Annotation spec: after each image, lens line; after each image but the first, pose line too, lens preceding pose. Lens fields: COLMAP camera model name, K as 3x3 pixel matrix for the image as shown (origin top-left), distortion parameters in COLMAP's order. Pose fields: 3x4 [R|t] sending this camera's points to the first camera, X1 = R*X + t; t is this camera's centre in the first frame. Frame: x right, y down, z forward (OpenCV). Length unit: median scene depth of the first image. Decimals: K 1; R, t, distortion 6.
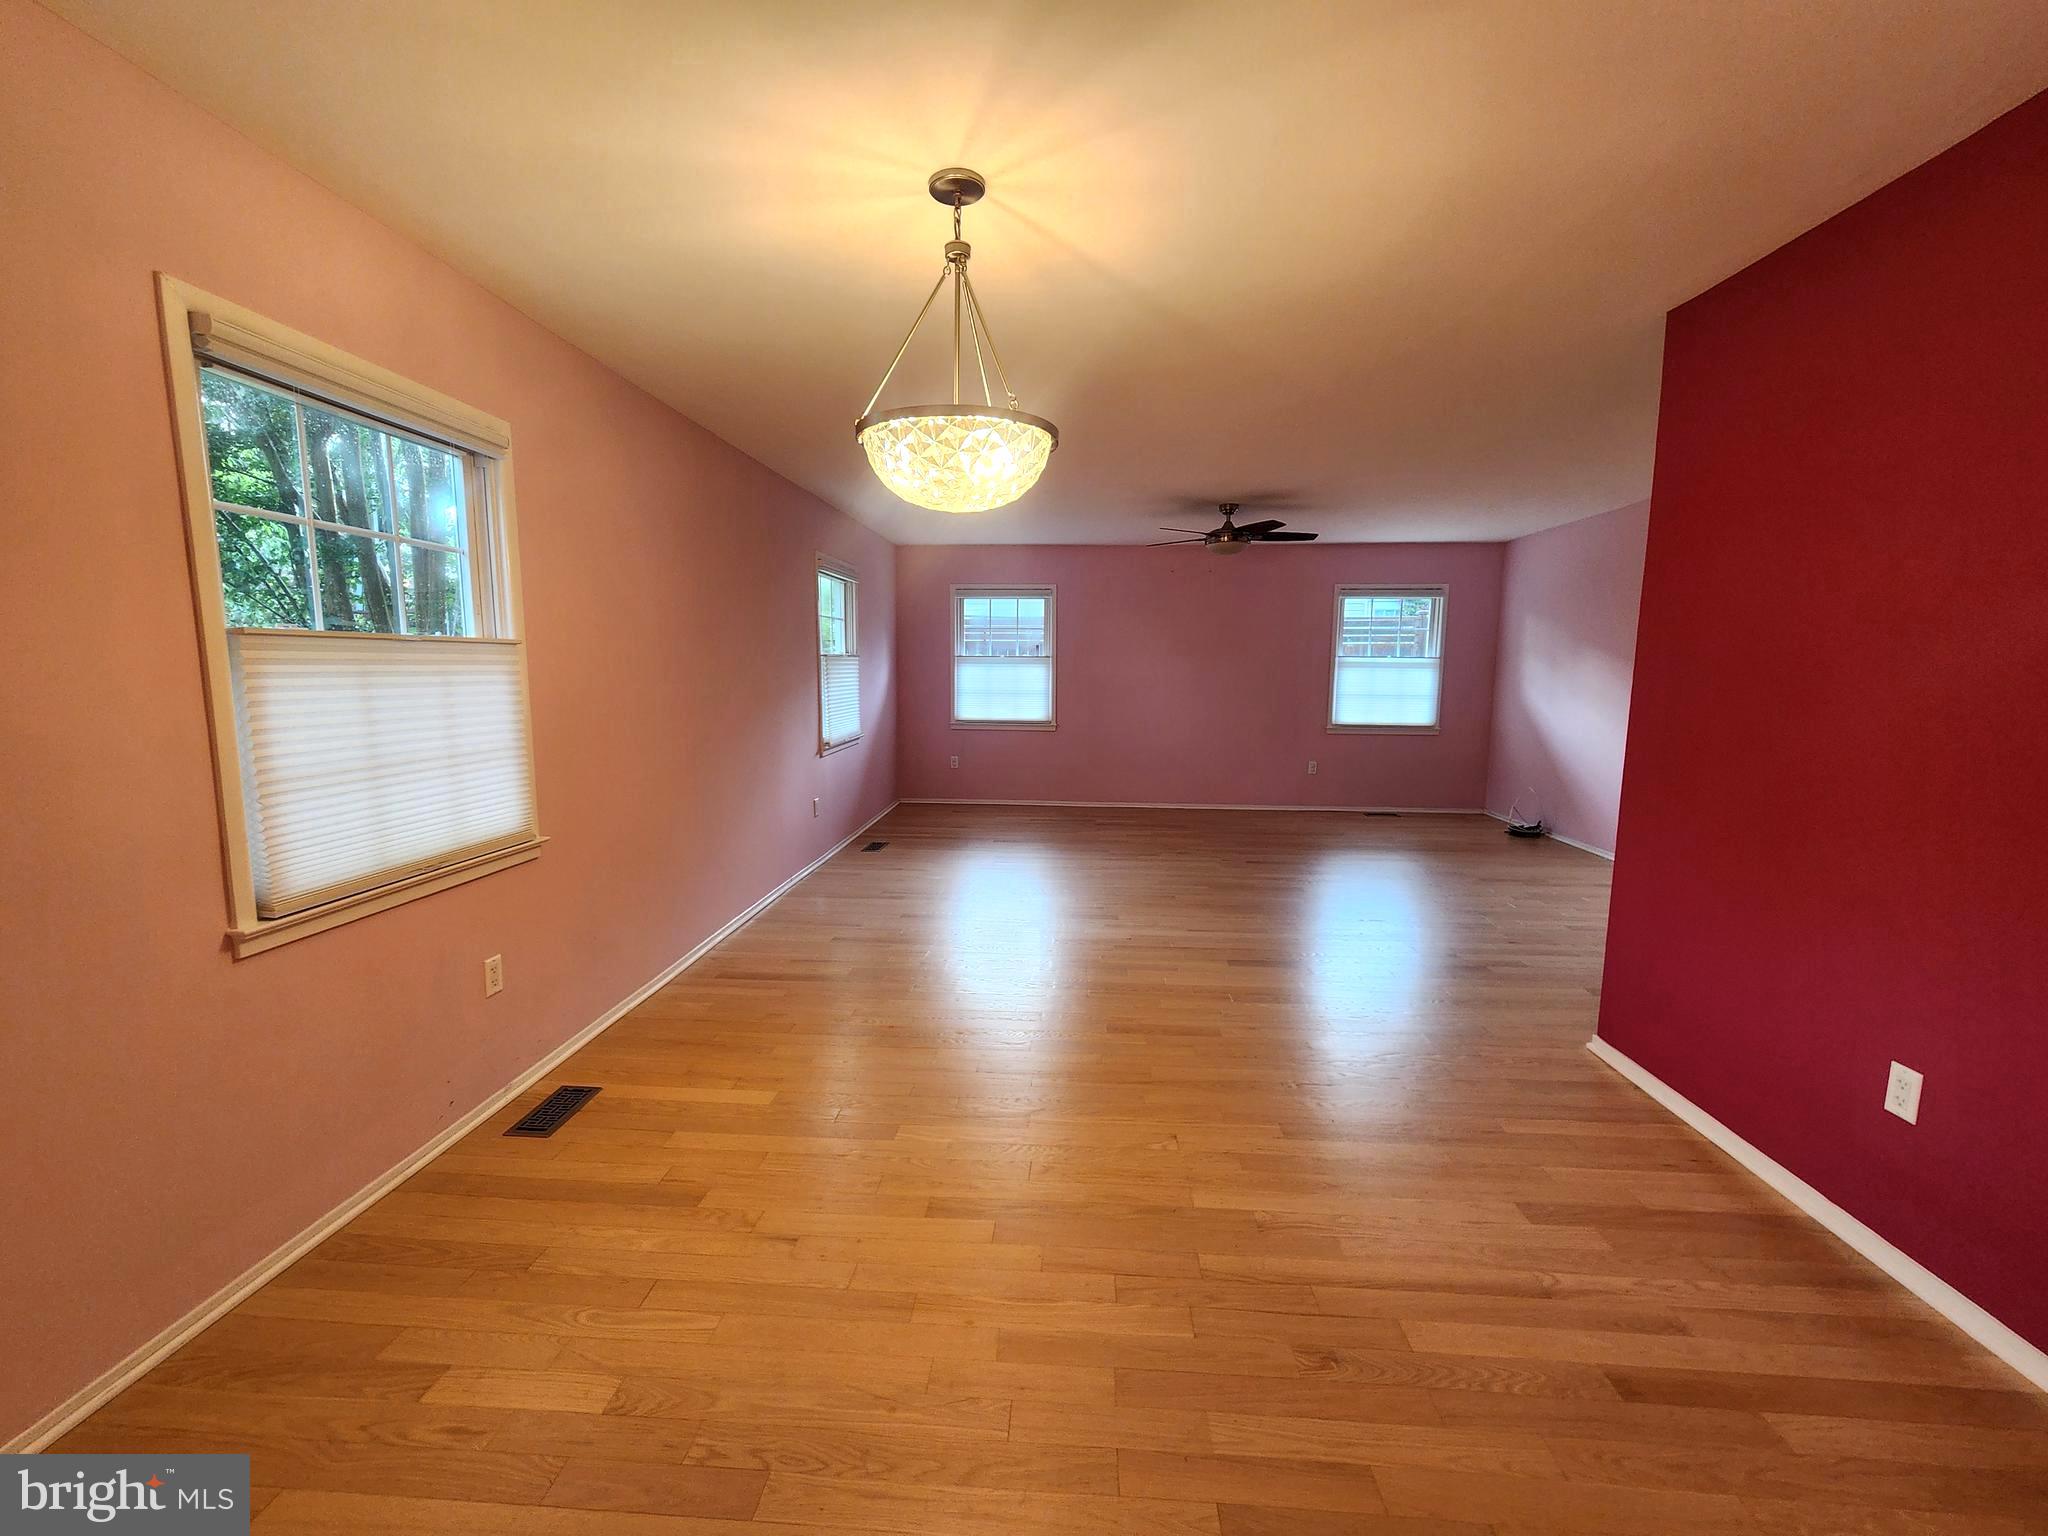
lens RADIAL K [[834.2, 0, 1008.6], [0, 834.2, 774.1], [0, 0, 1]] dist [-0.000276, -0.000058]
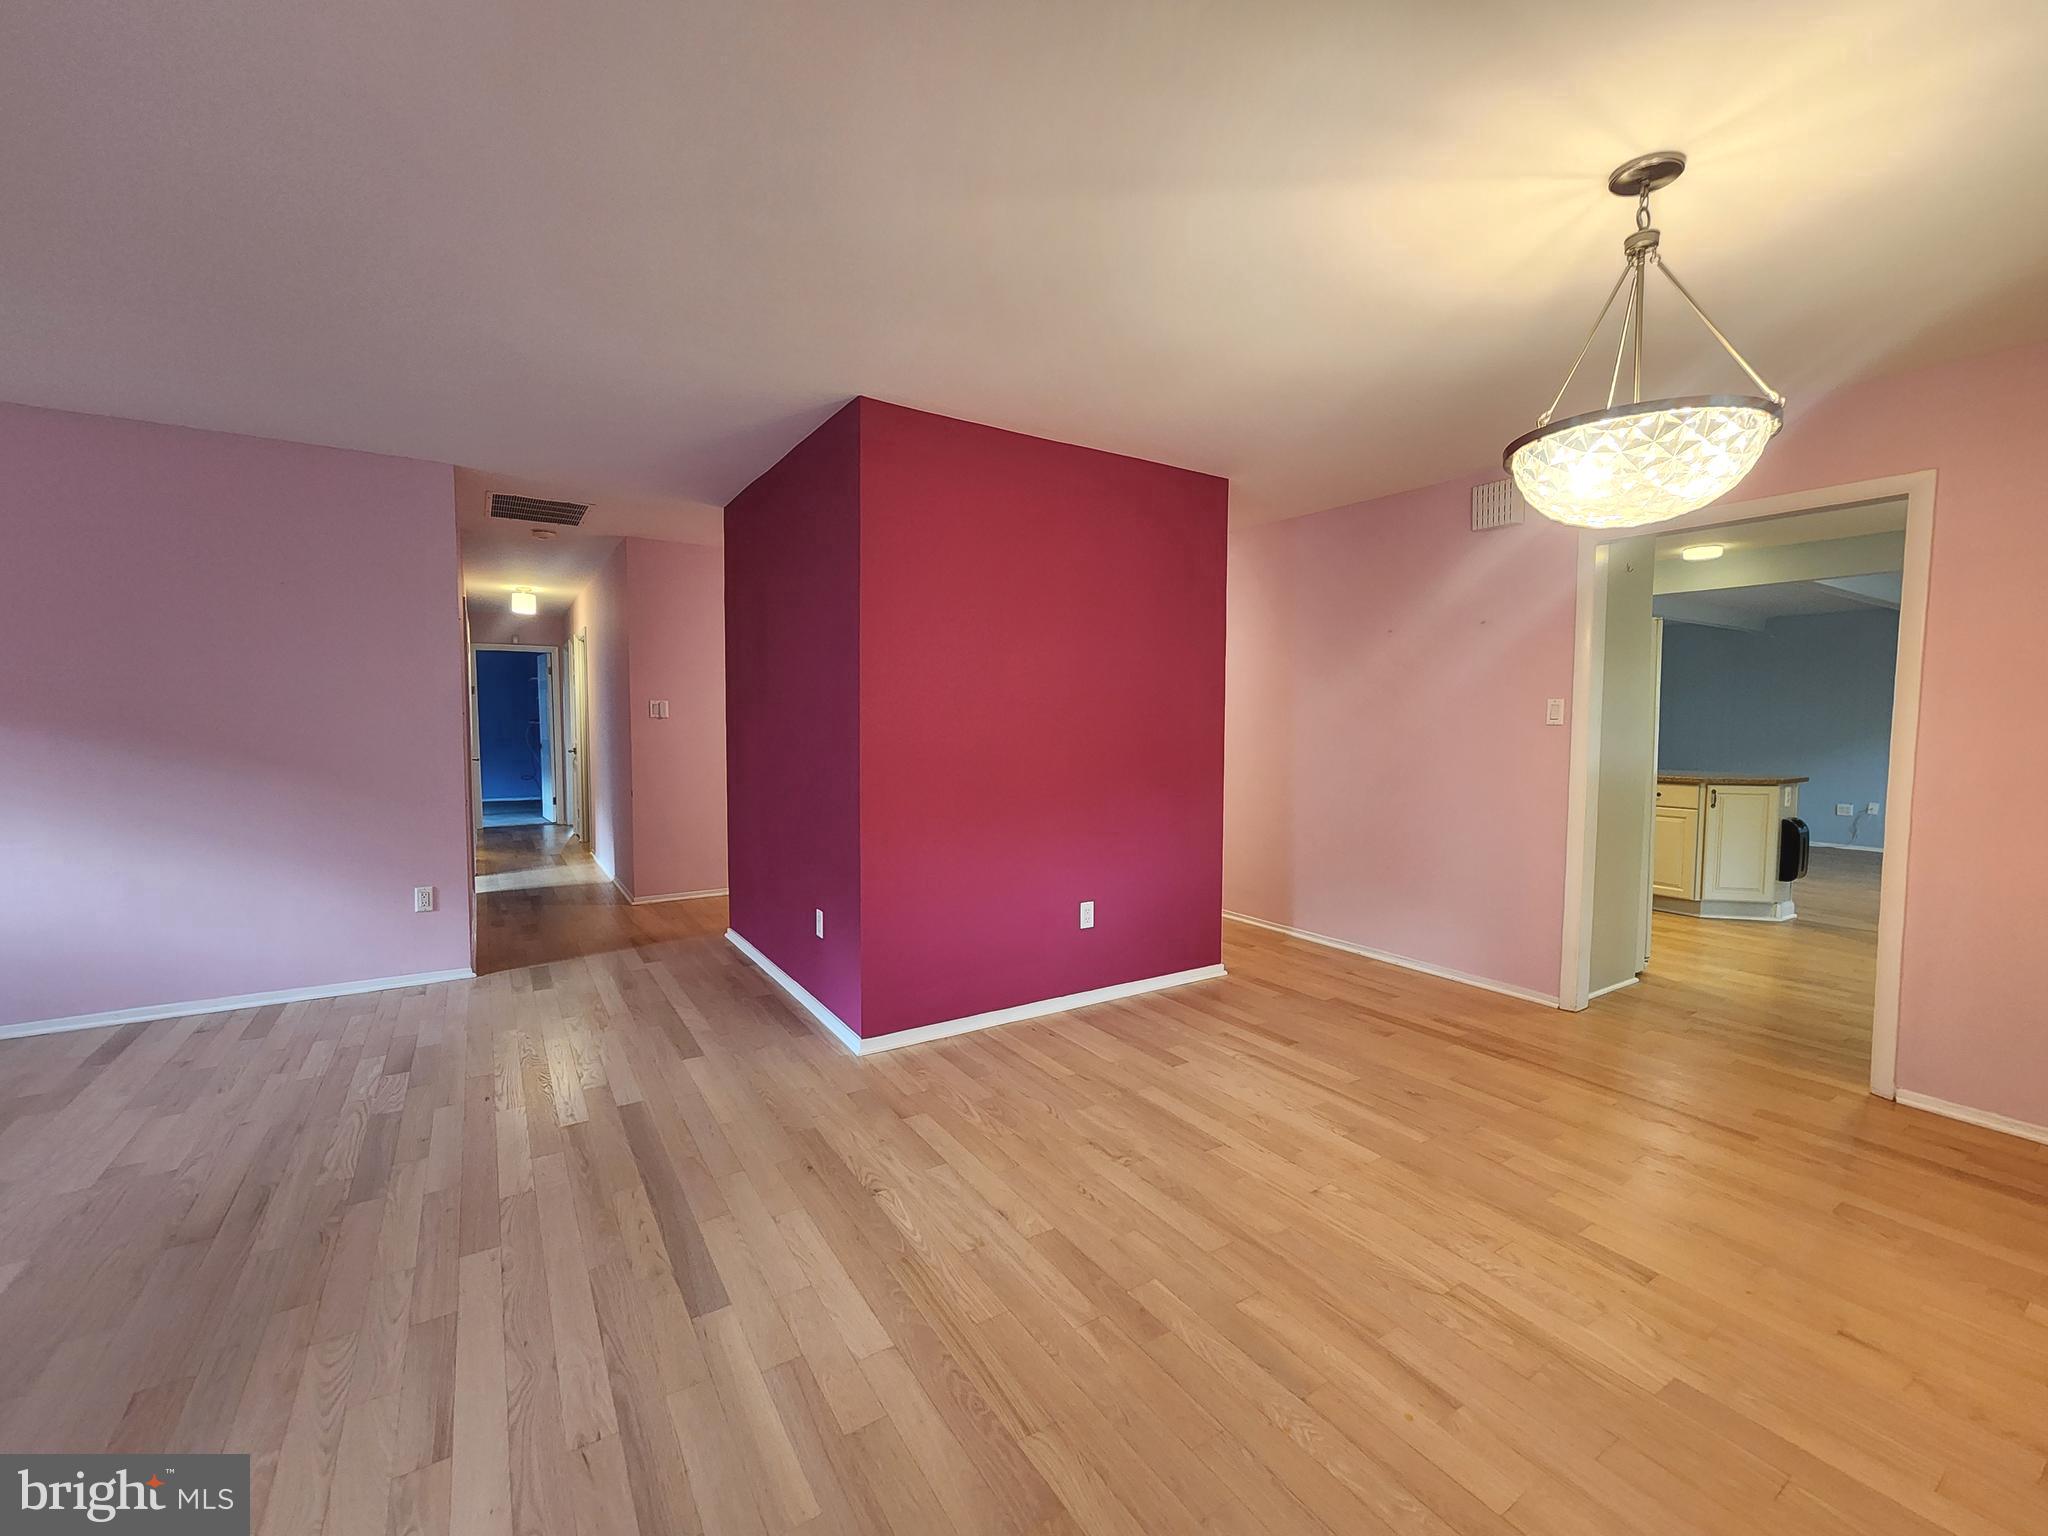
lens RADIAL K [[837.4, 0, 1046.3], [0, 837.4, 772.0], [0, 0, 1]] dist [-0.000922, -0.000131]
pose [[-0.617660, -0.059290, 0.784207, -0.397765], [0.090908, 0.985087, 0.146078, -0.242785], [-0.781173, 0.161517, -0.603059, 2.091832]]
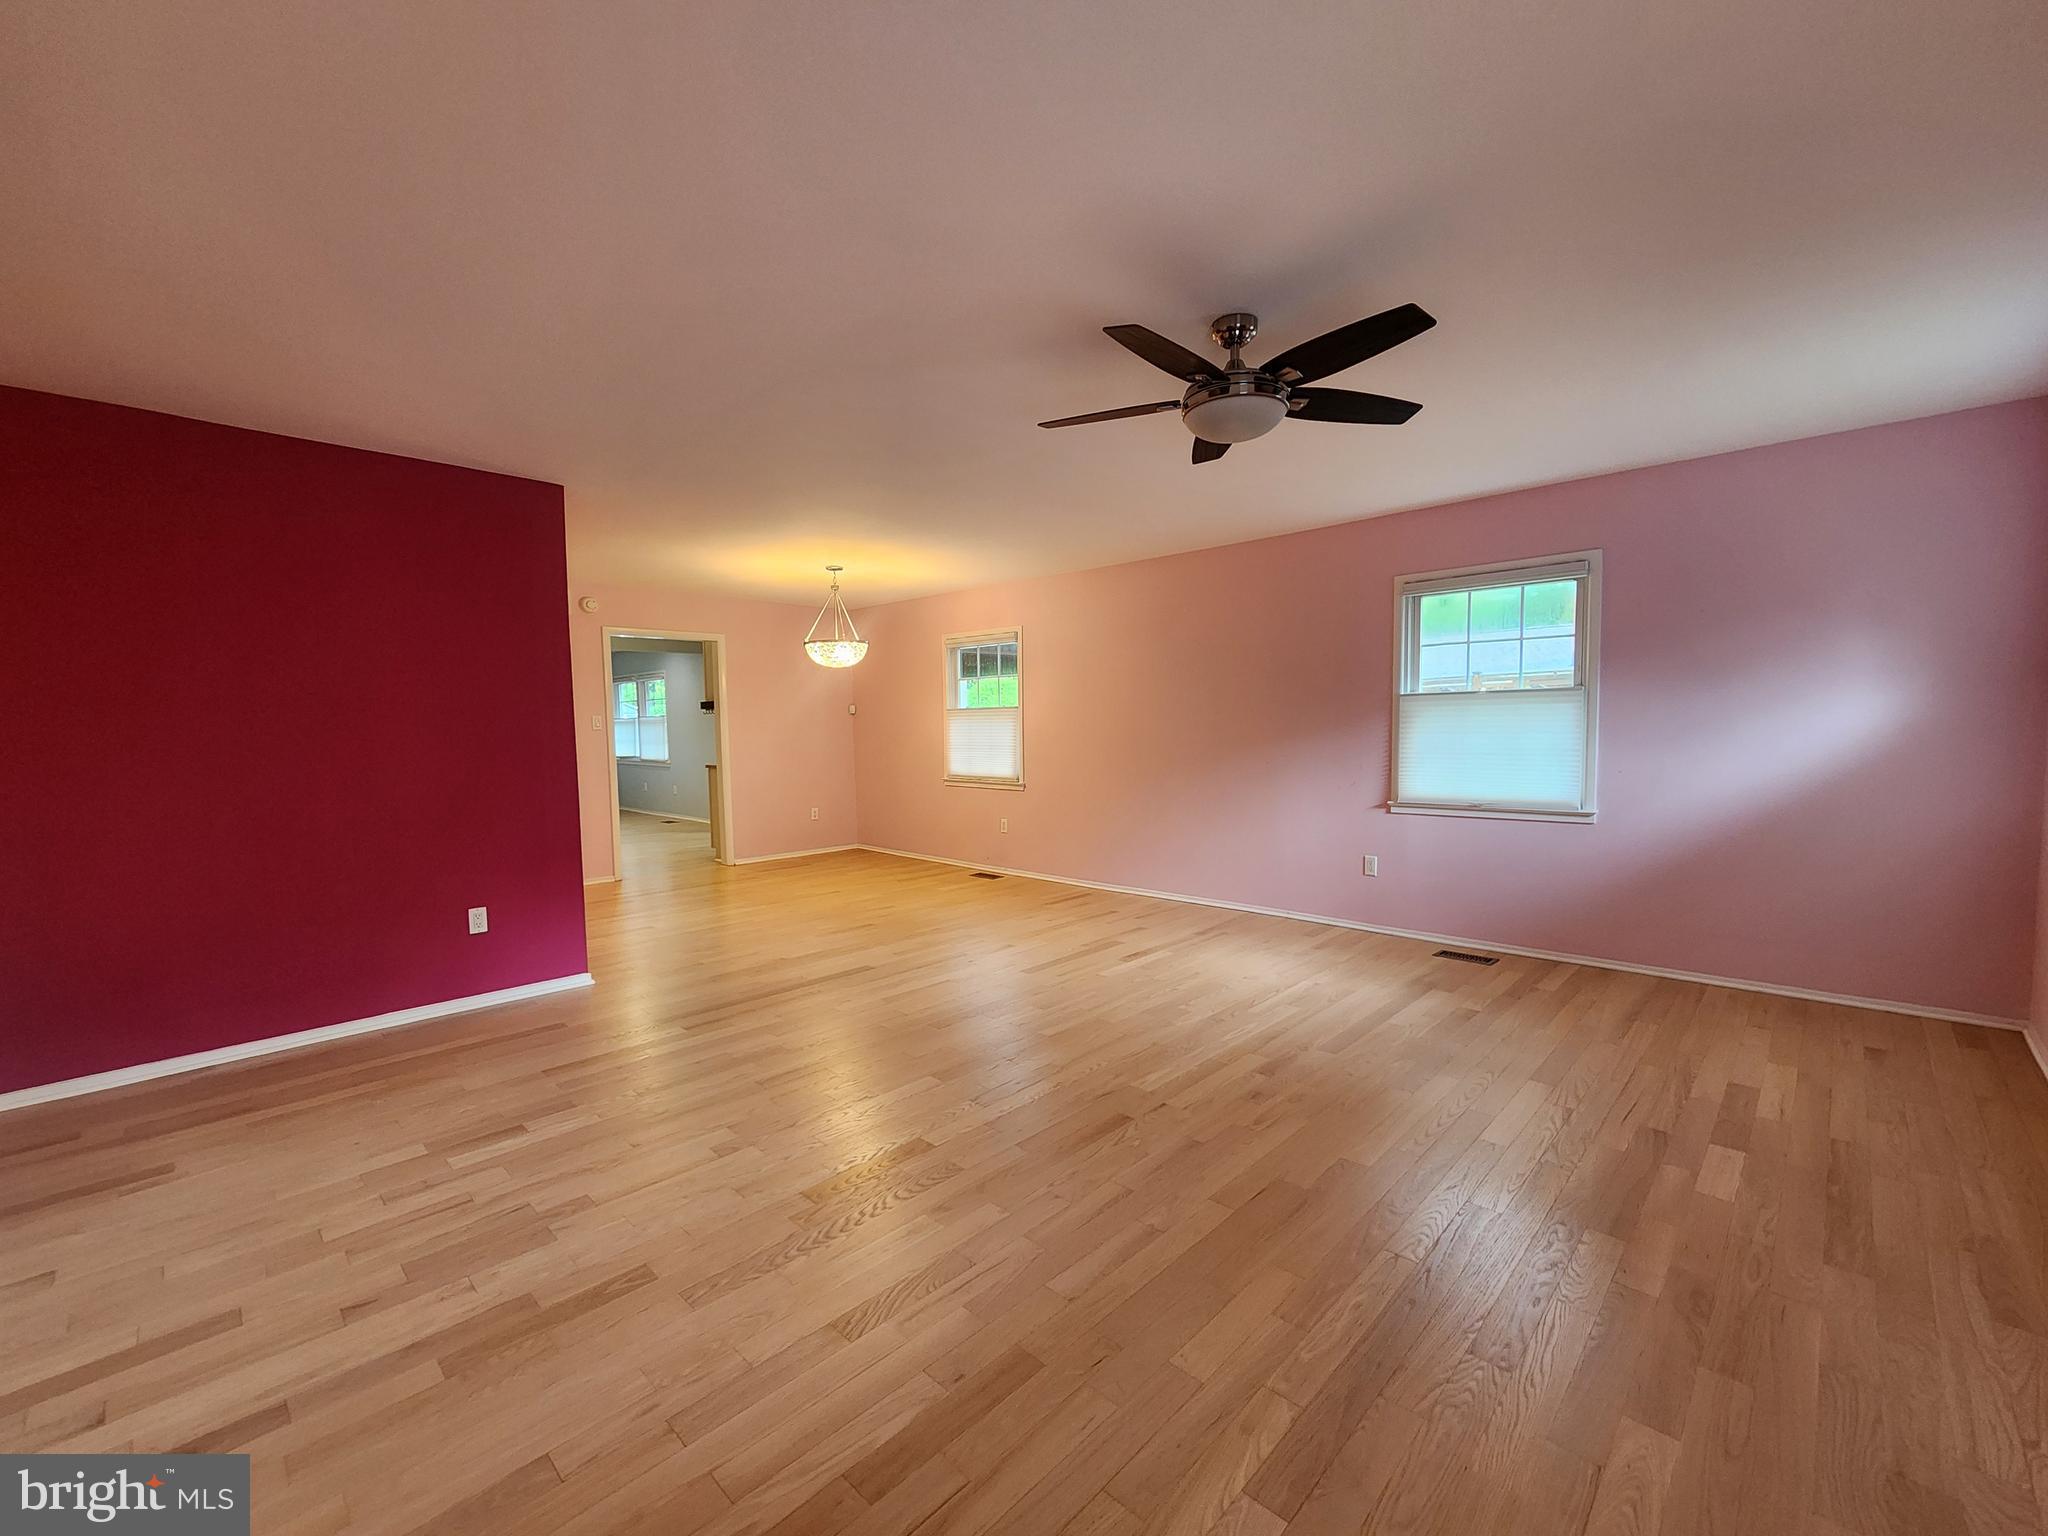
lens RADIAL K [[834.2, 0, 1008.6], [0, 834.2, 774.1], [0, 0, 1]] dist [-0.000276, -0.000058]
pose [[-0.638803, 0.048918, -0.767813, 1.933734], [-0.086431, 0.987096, 0.134797, -0.396157], [0.764500, 0.152471, -0.626333, 3.499041]]
